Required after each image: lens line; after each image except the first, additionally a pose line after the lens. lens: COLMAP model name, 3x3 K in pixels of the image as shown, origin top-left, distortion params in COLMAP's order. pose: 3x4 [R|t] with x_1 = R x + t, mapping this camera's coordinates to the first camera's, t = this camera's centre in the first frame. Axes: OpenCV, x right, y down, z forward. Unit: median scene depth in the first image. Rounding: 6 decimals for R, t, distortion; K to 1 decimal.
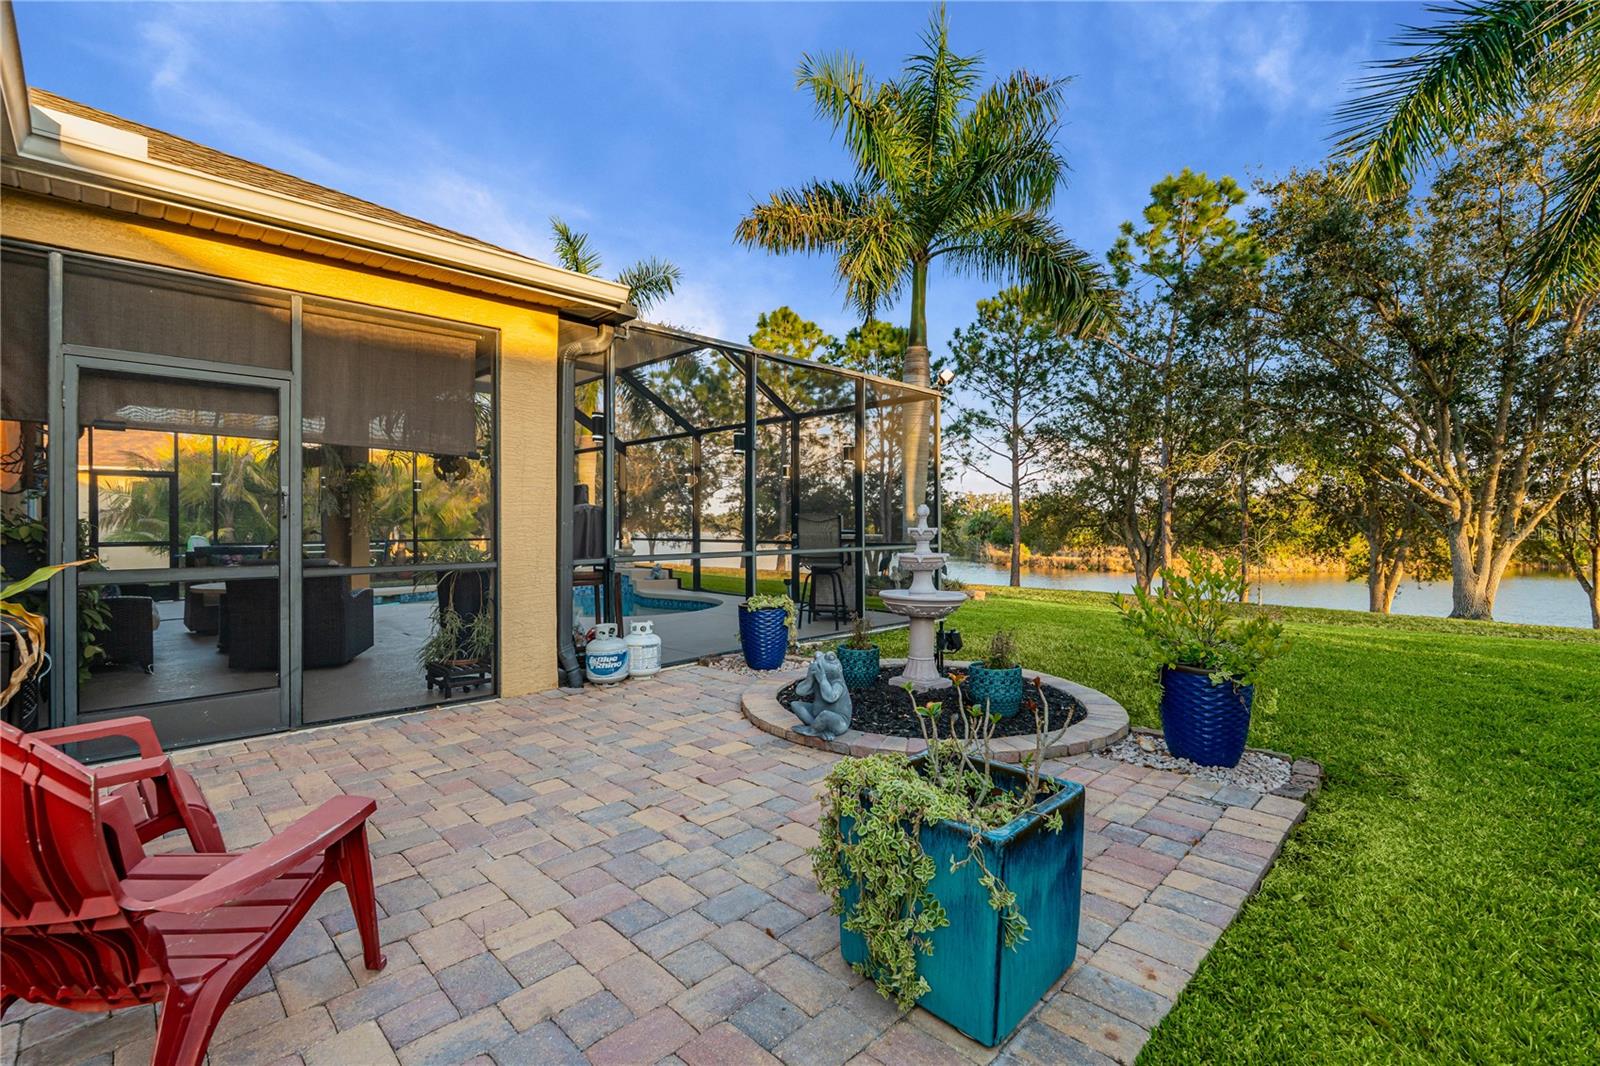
lens RADIAL K [[706.3, 0, 725.7], [0, 706.3, 536.7], [0, 0, 1]] dist [-0.002450, 0.000019]
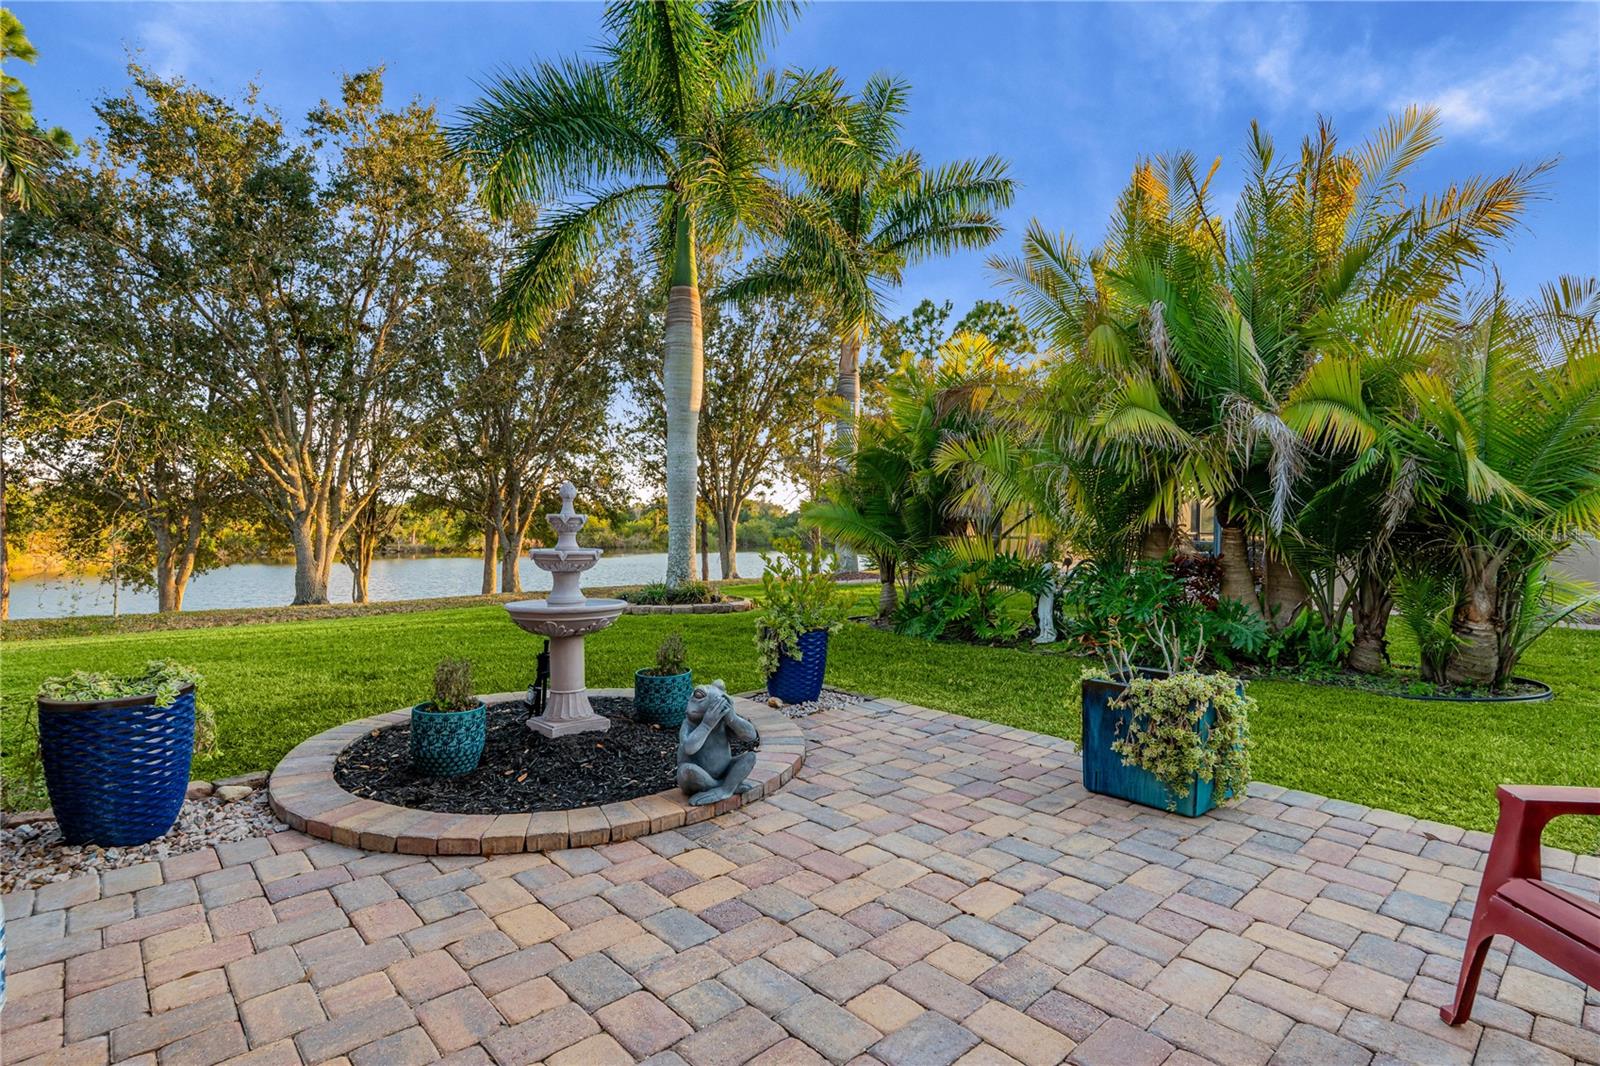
lens RADIAL K [[797.5, 0, 881.3], [0, 797.5, 528.9], [0, 0, 1]] dist [0.000061, 0.000018]
pose [[-0.075563, -0.007425, 0.997113, -0.524357], [0.004263, 0.999961, 0.007769, -0.003914], [-0.997132, 0.004838, -0.075528, 0.653526]]
